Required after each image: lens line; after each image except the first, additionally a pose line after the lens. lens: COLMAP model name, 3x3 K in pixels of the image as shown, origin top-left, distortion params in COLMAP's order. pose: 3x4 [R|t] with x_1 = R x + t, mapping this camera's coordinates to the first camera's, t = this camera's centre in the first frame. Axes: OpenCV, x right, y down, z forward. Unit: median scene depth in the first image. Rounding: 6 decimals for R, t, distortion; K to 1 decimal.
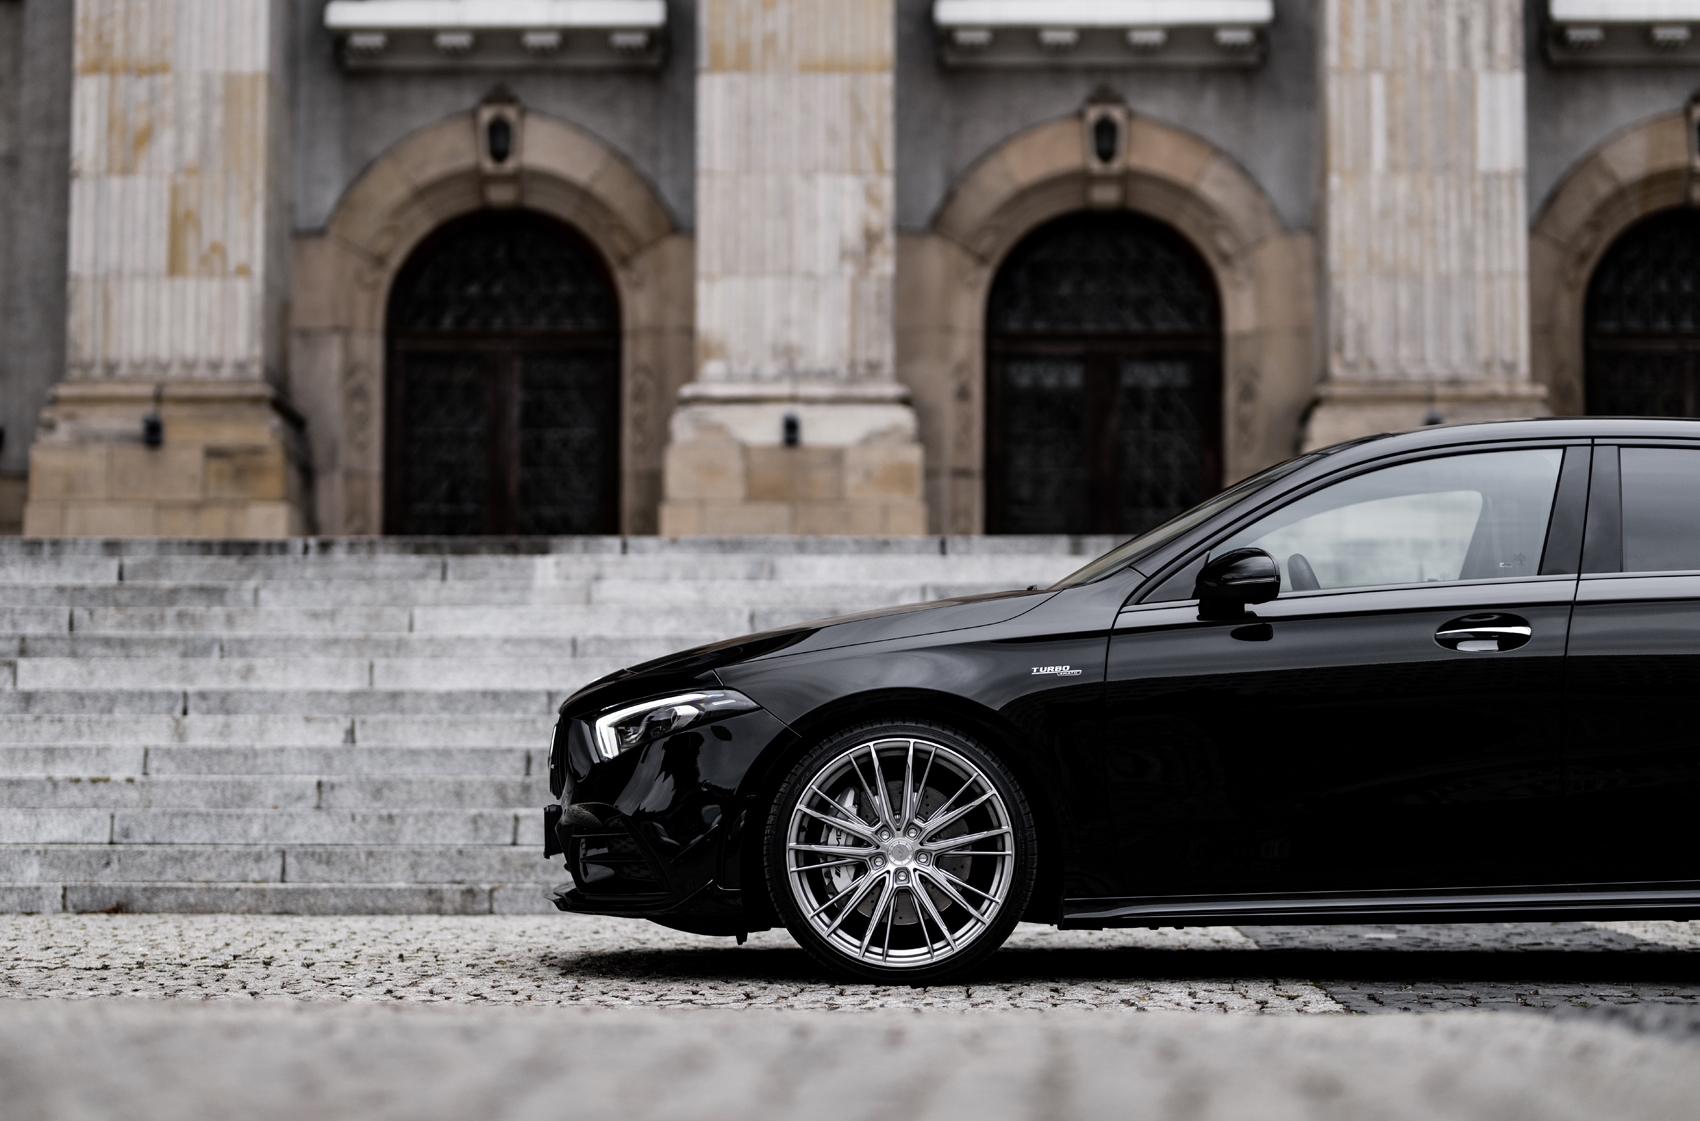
lens RADIAL K [[4229.7, 0, 846.8], [0, 4229.7, 495.5], [0, 0, 1]] dist [-0.018630, -0.345227]
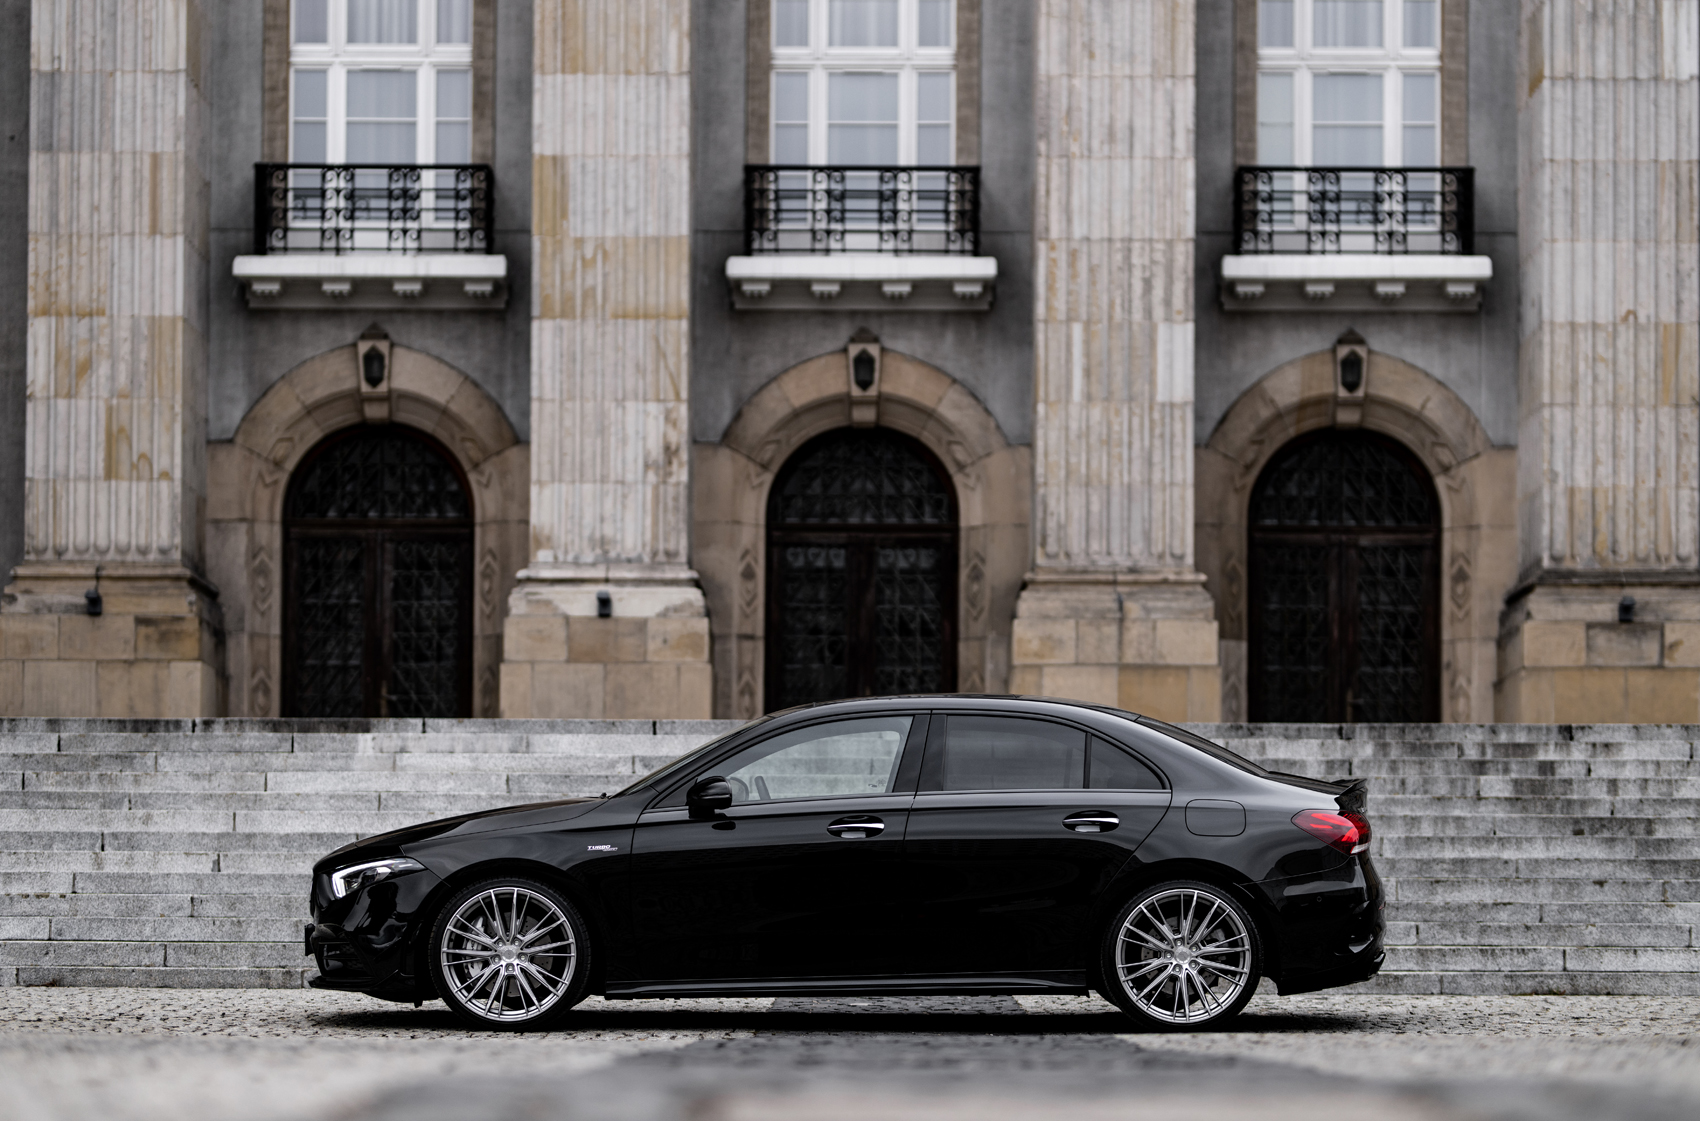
lens RADIAL K [[4011.4, 0, 857.6], [0, 4011.4, 732.1], [0, 0, 1]] dist [-0.021085, 0.305190]
pose [[0.999770, 0.004005, 0.021068, 0.036421], [-0.004708, 0.999429, 0.033447, -0.018179], [-0.020922, -0.033539, 0.999218, -0.186697]]
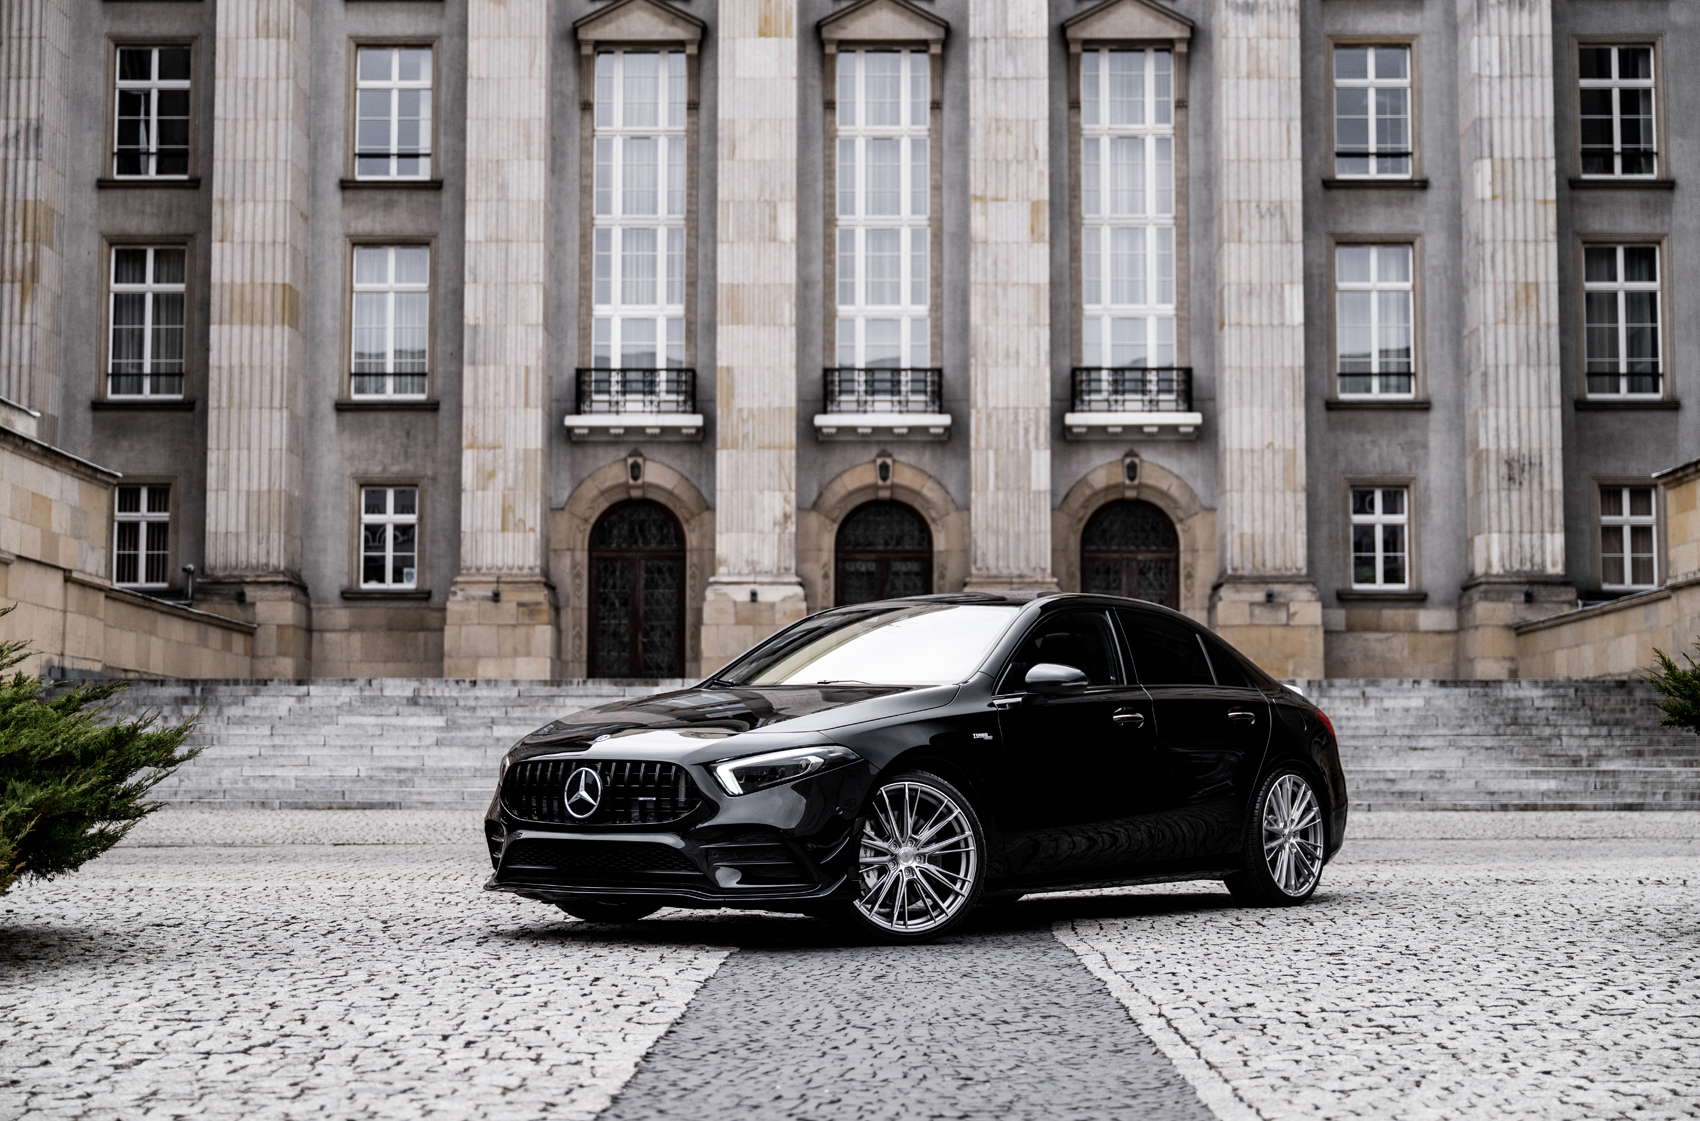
lens RADIAL K [[2577.1, 0, 853.5], [0, 2577.1, 555.8], [0, 0, 1]] dist [0.011667, -0.058842]
pose [[0.999965, 0.000911, 0.008263, 0.032581], [-0.001091, 0.999763, 0.021735, -0.070848], [-0.008241, -0.021744, 0.999730, -0.507496]]
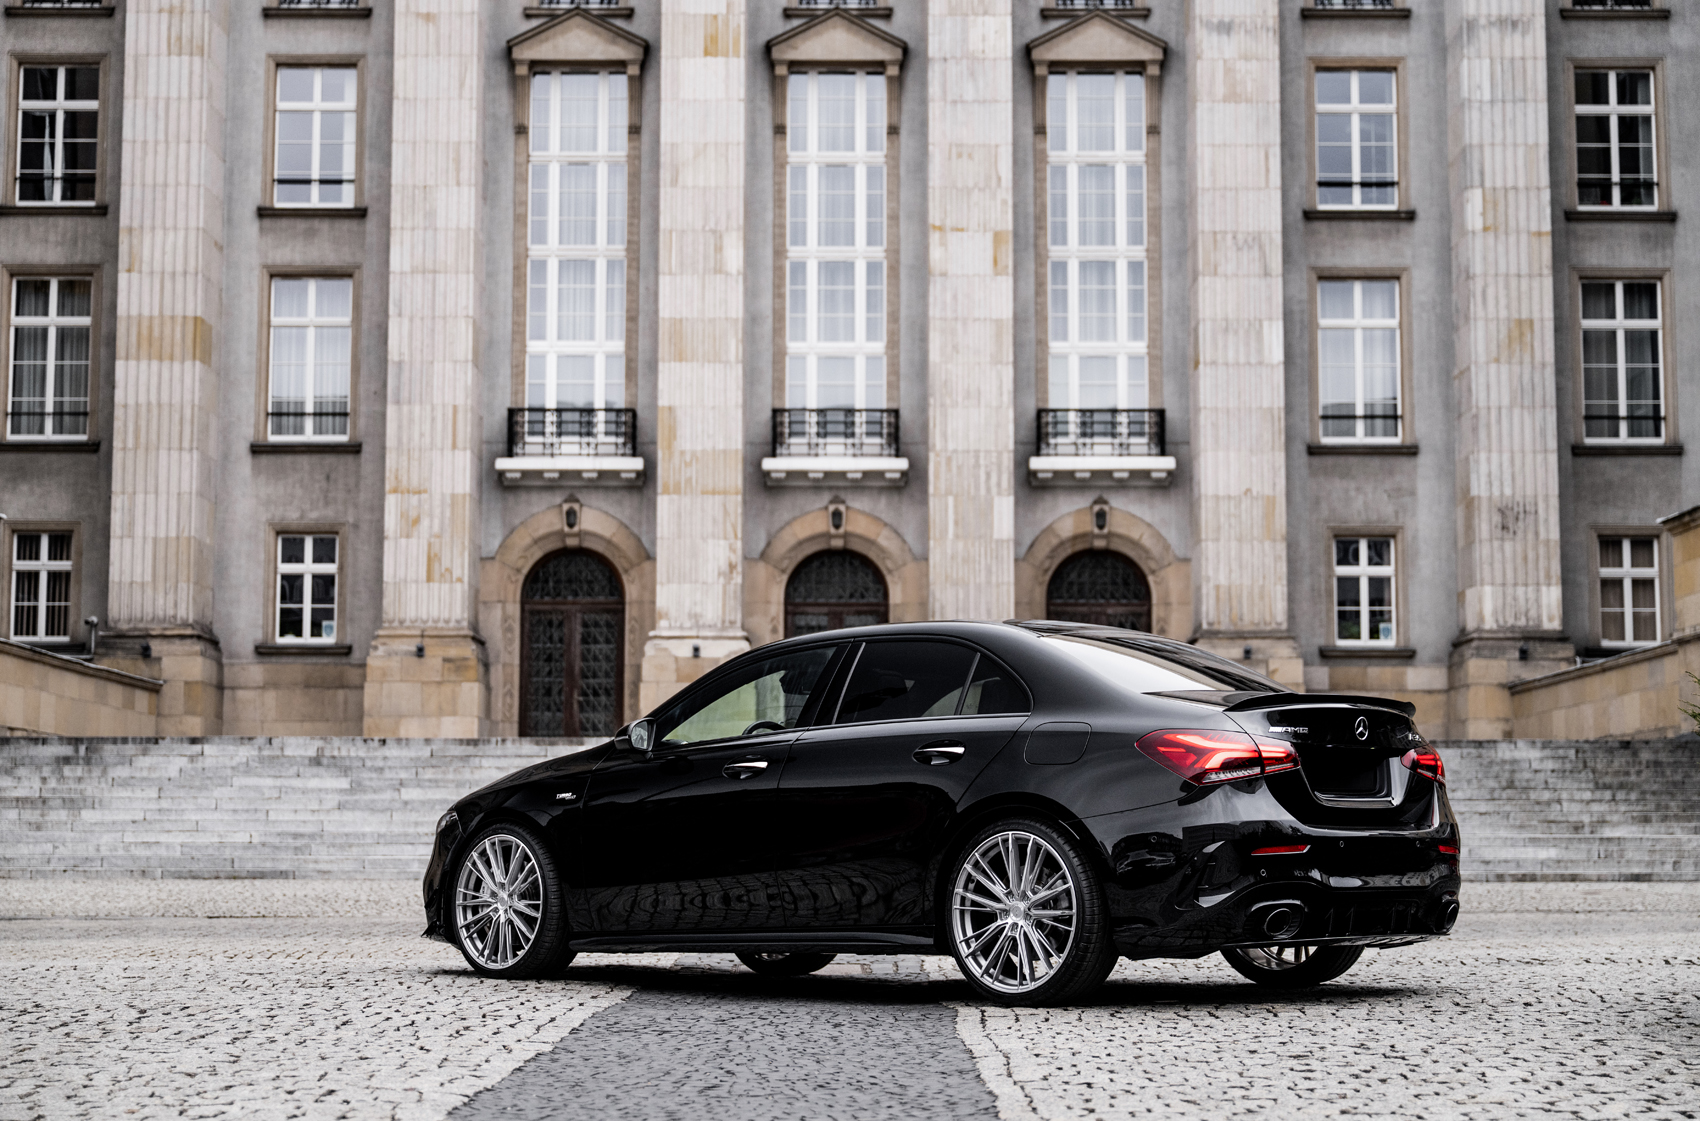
lens RADIAL K [[2664.2, 0, 850.0], [0, 2664.2, 560.5], [0, 0, 1]] dist [0.016641, -0.077280]
pose [[0.999829, 0.003134, 0.018250, 0.043840], [-0.003130, 0.999995, -0.000249, -0.064084], [-0.018251, 0.000192, 0.999833, -0.458461]]
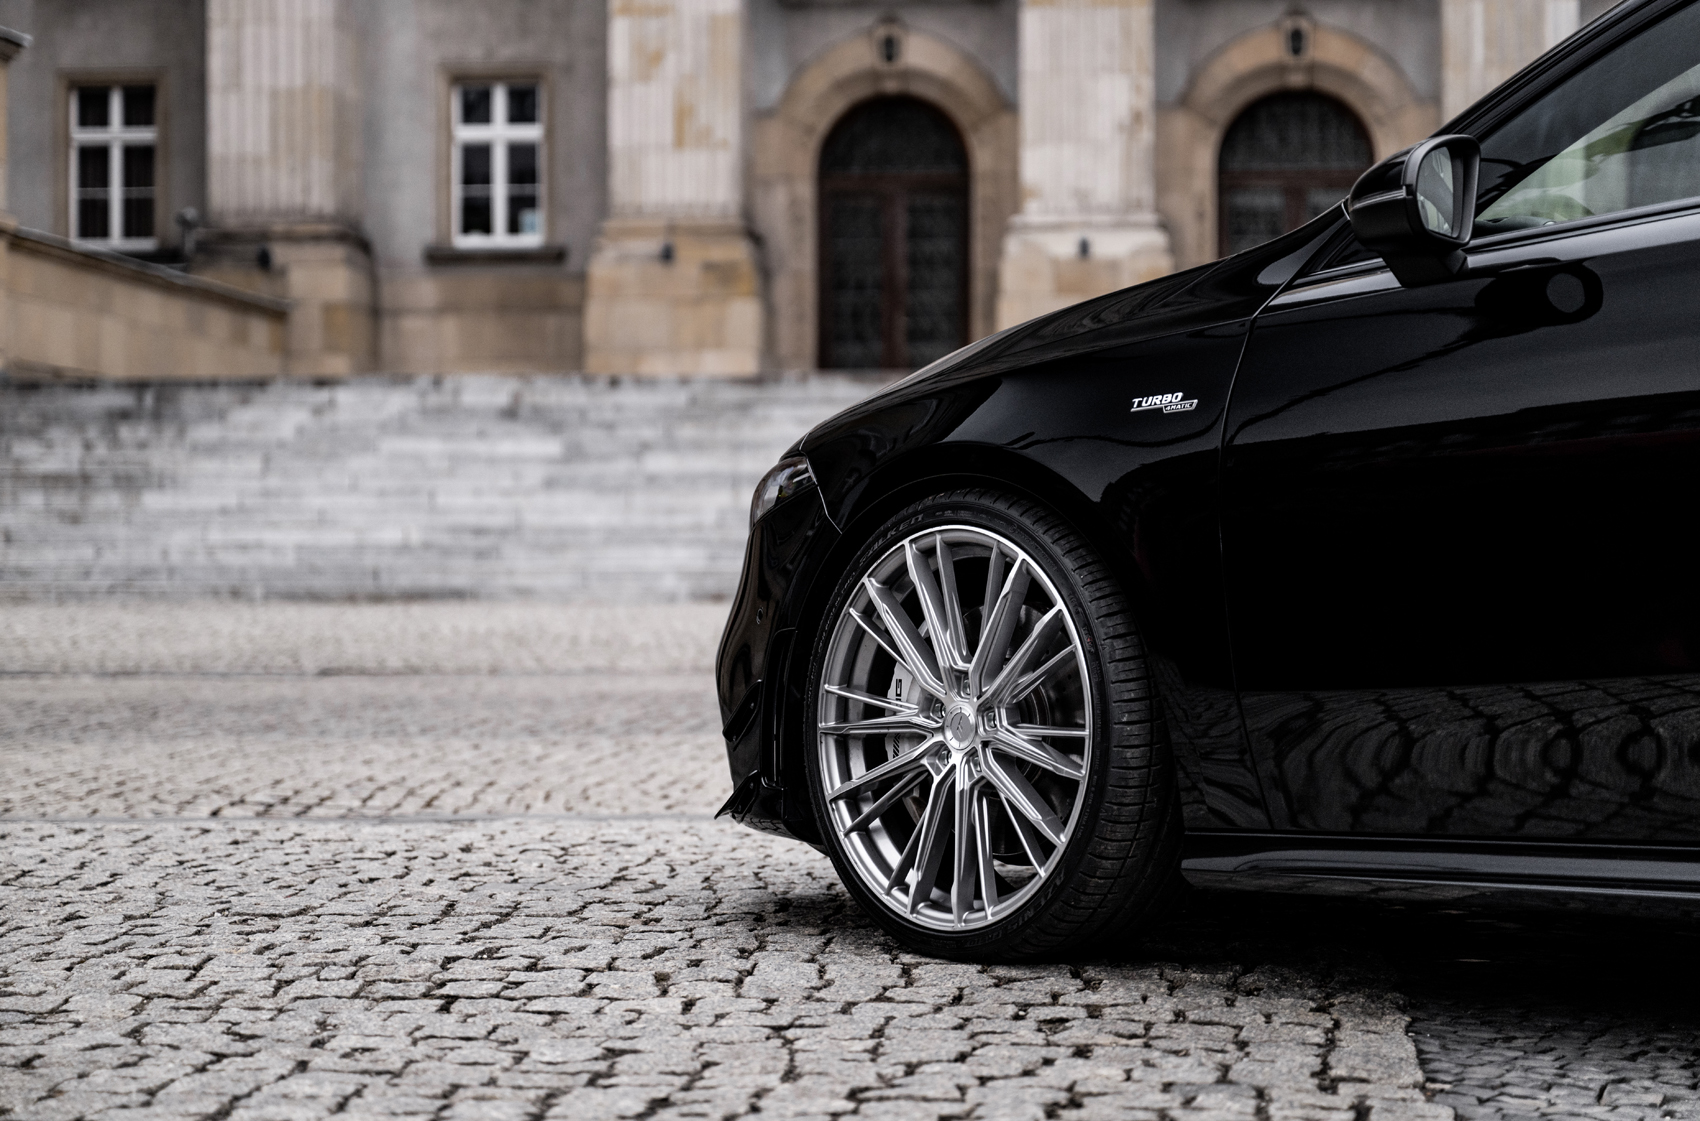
lens RADIAL K [[3517.9, 0, 830.1], [0, 3517.9, 560.4], [0, 0, 1]] dist [0.014574, -0.193826]
pose [[0.995495, -0.003440, -0.094748, 0.015139], [0.013991, 0.993730, 0.110926, -0.044435], [0.093772, -0.111752, 0.989302, -0.268334]]
